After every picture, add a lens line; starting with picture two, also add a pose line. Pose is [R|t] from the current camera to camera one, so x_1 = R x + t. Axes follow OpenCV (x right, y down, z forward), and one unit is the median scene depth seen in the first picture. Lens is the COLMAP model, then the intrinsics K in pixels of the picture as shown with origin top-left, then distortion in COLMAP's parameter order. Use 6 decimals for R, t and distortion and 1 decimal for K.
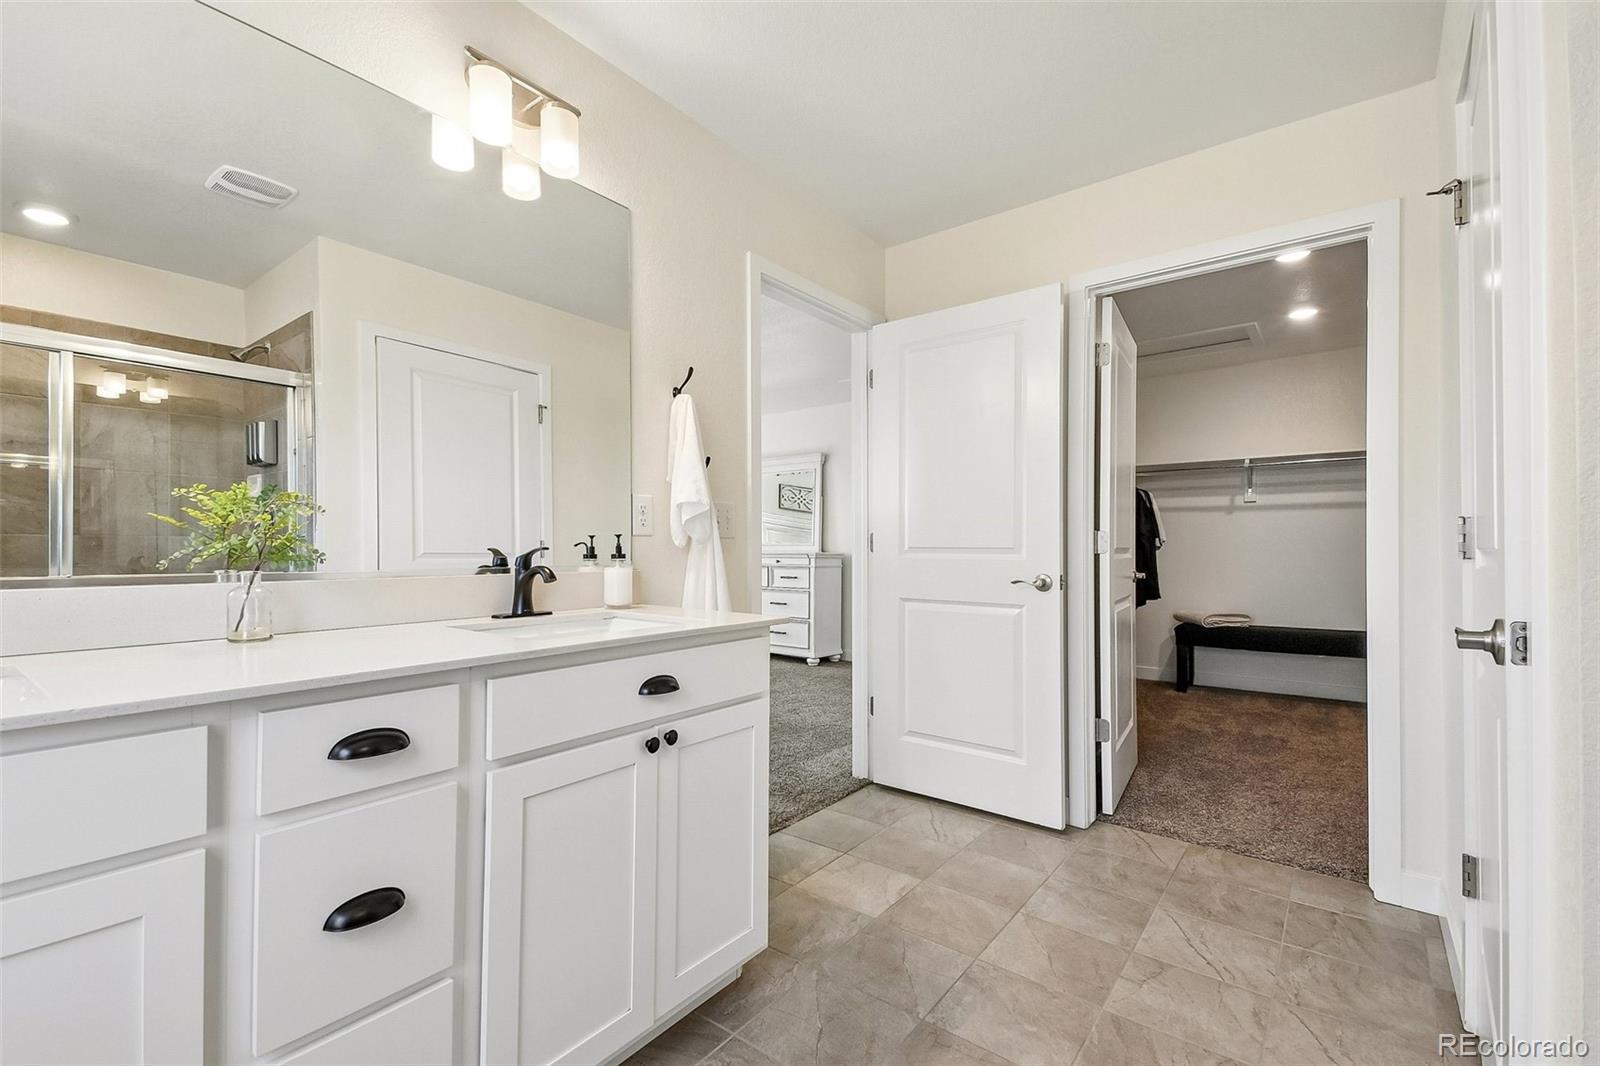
lens RADIAL K [[679.2, 0, 801.0], [0, 679.2, 540.6], [0, 0, 1]] dist [0.029270, -0.000039]
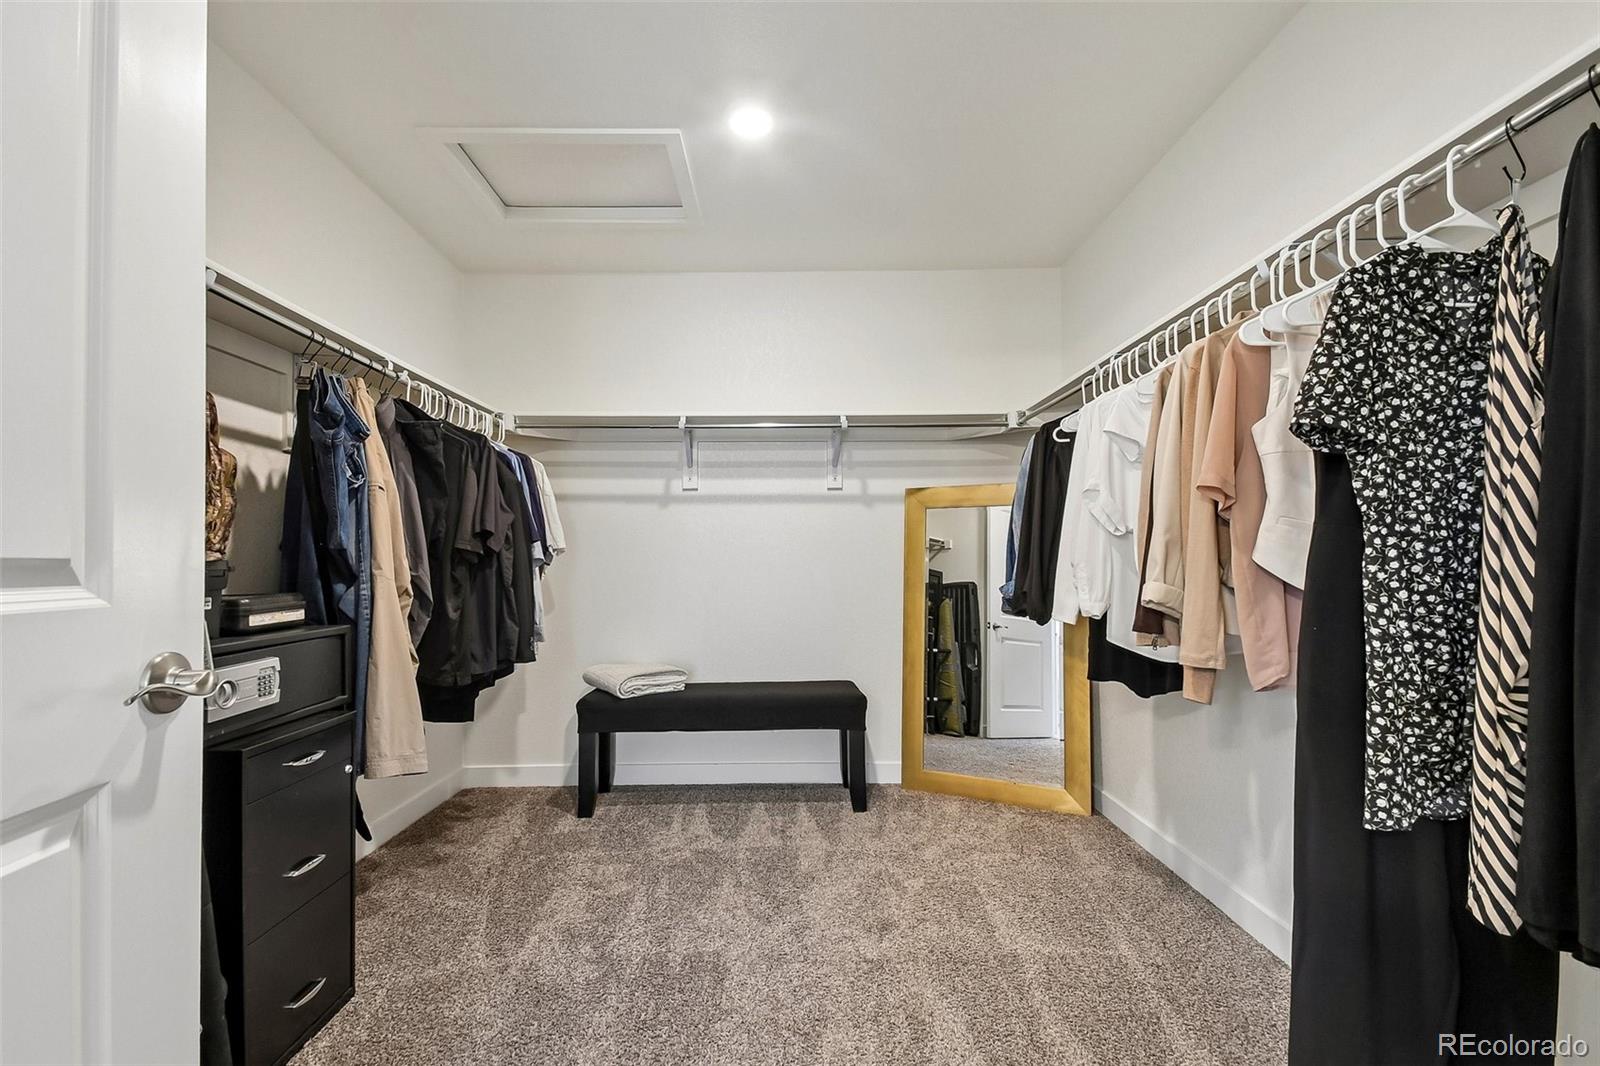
lens RADIAL K [[706.1, 0, 793.5], [0, 706.1, 564.4], [0, 0, 1]] dist [0.018679, -0.000507]
pose [[0.784694, -0.009990, 0.619803, 0.318328], [0.006042, 0.999946, 0.008467, 0.008598], [-0.619854, -0.002899, 0.784712, 0.422878]]
